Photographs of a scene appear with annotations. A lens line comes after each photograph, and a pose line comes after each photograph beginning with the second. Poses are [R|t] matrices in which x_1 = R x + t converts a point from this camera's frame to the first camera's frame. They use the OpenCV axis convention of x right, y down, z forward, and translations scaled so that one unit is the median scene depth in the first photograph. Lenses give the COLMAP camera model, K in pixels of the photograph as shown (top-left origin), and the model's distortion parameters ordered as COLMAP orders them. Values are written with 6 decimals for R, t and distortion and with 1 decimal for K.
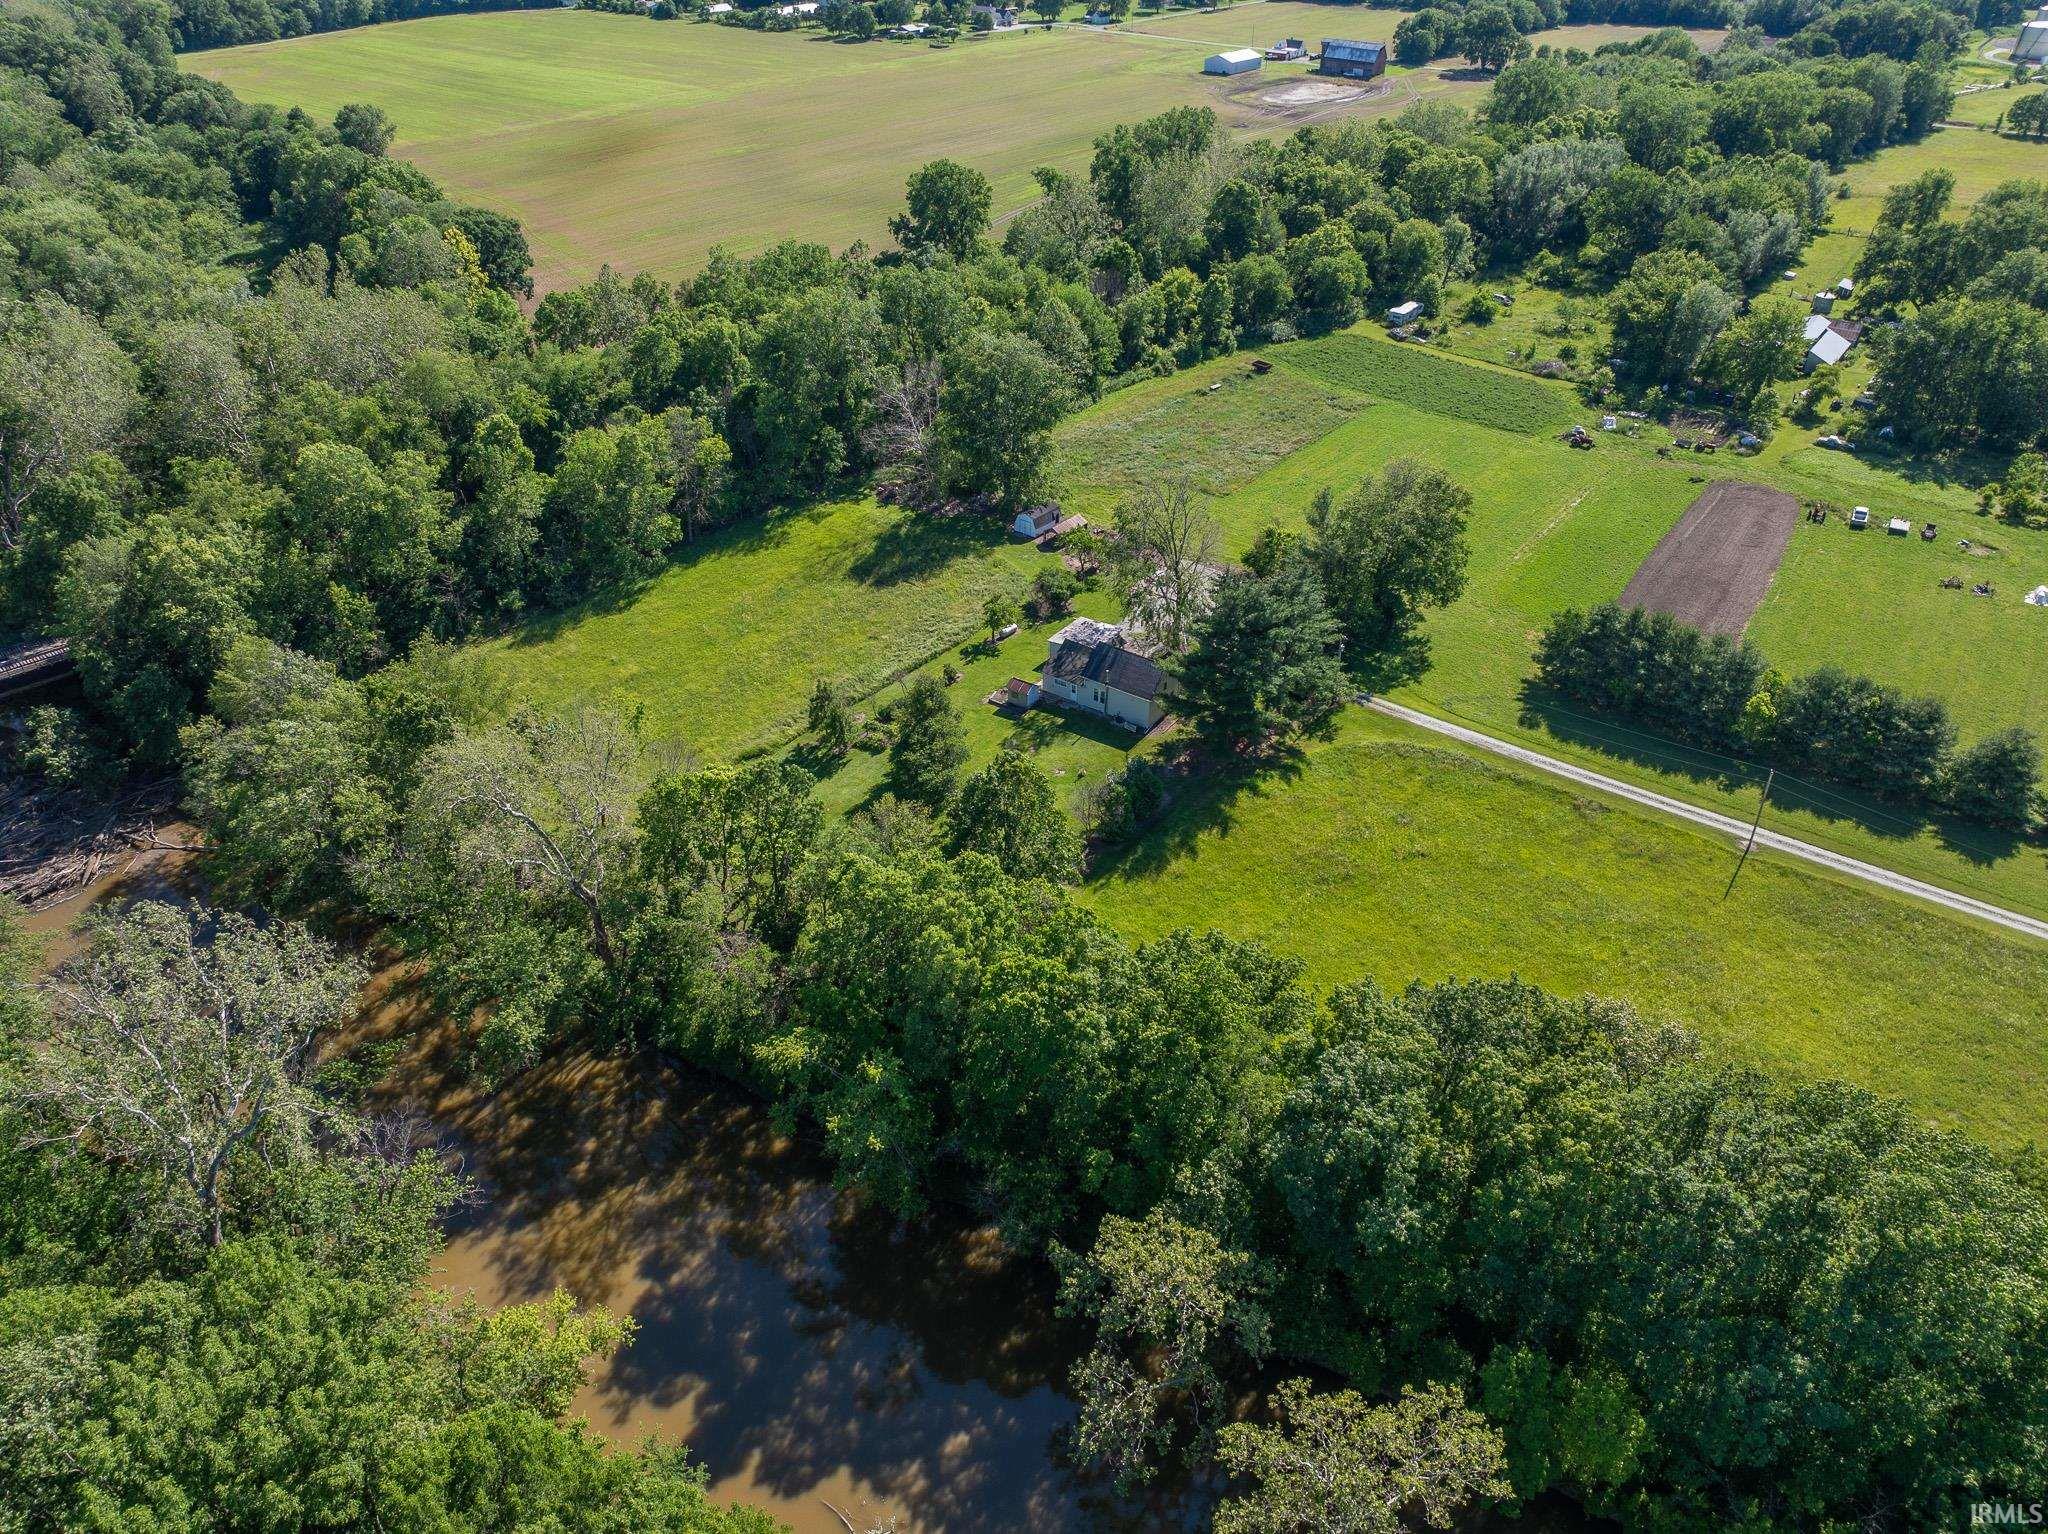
lens RADIAL K [[1457.0, 0, 1041.7], [0, 1457.0, 763.5], [0, 0, 1]] dist [-0.059175, 0.042208]
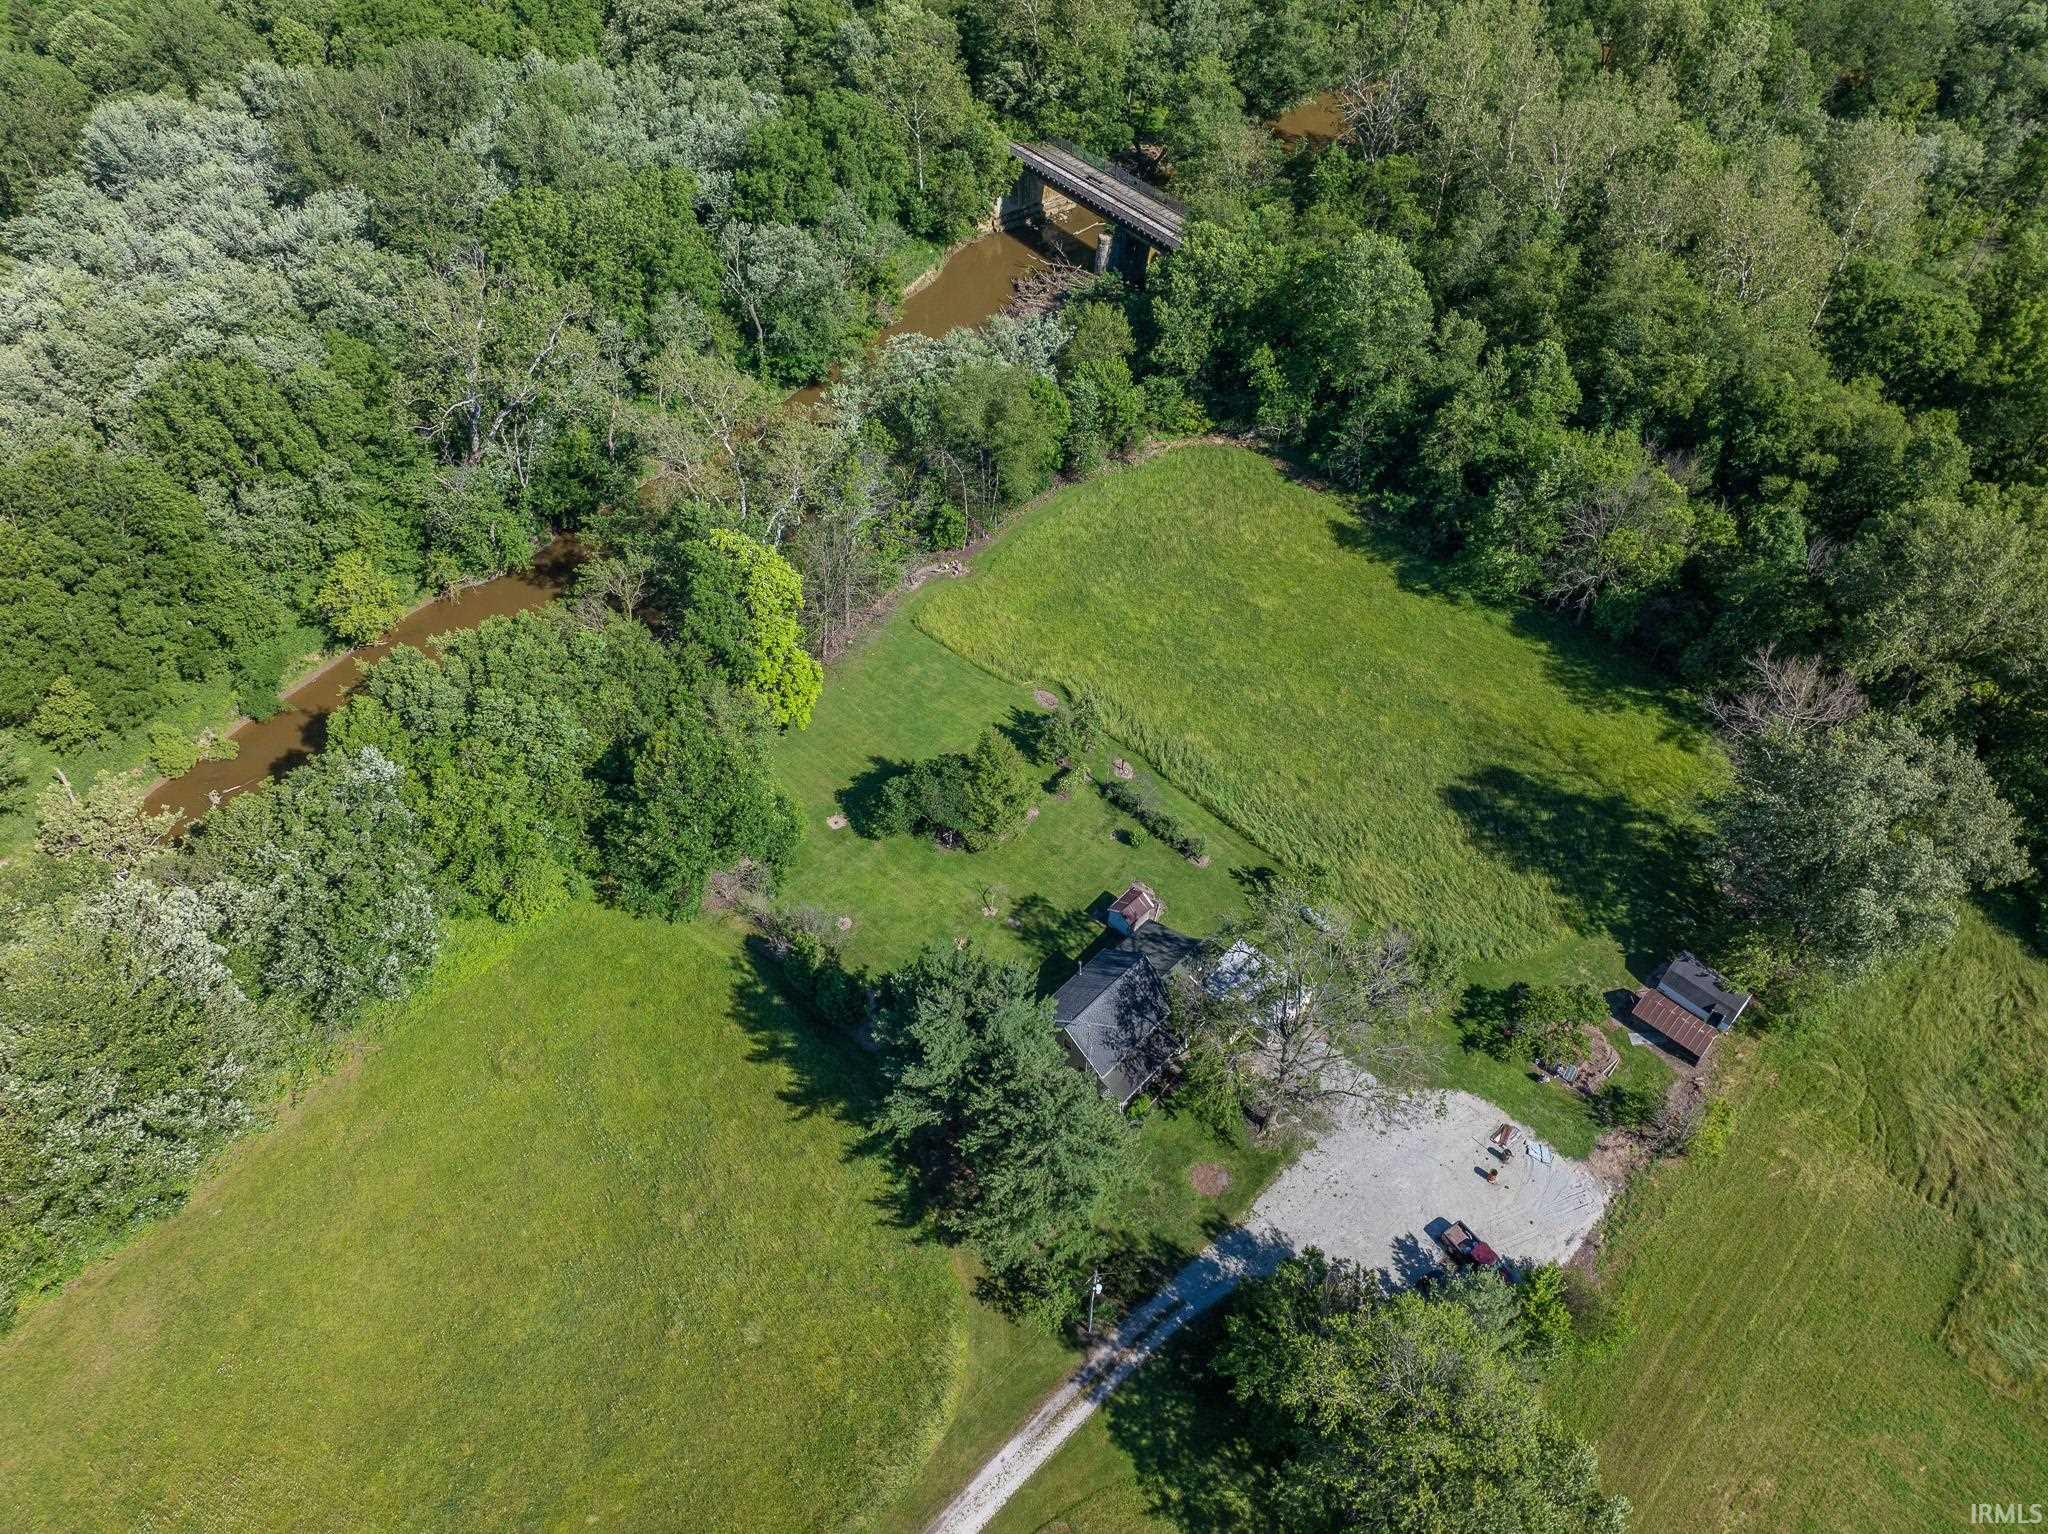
lens RADIAL K [[1457.0, 0, 1041.7], [0, 1457.0, 763.5], [0, 0, 1]] dist [-0.059175, 0.042208]
pose [[-0.132838, 0.706144, -0.695496, 0.397260], [-0.558116, 0.526593, 0.641254, -0.473228], [0.819061, 0.473350, 0.324159, 0.595968]]
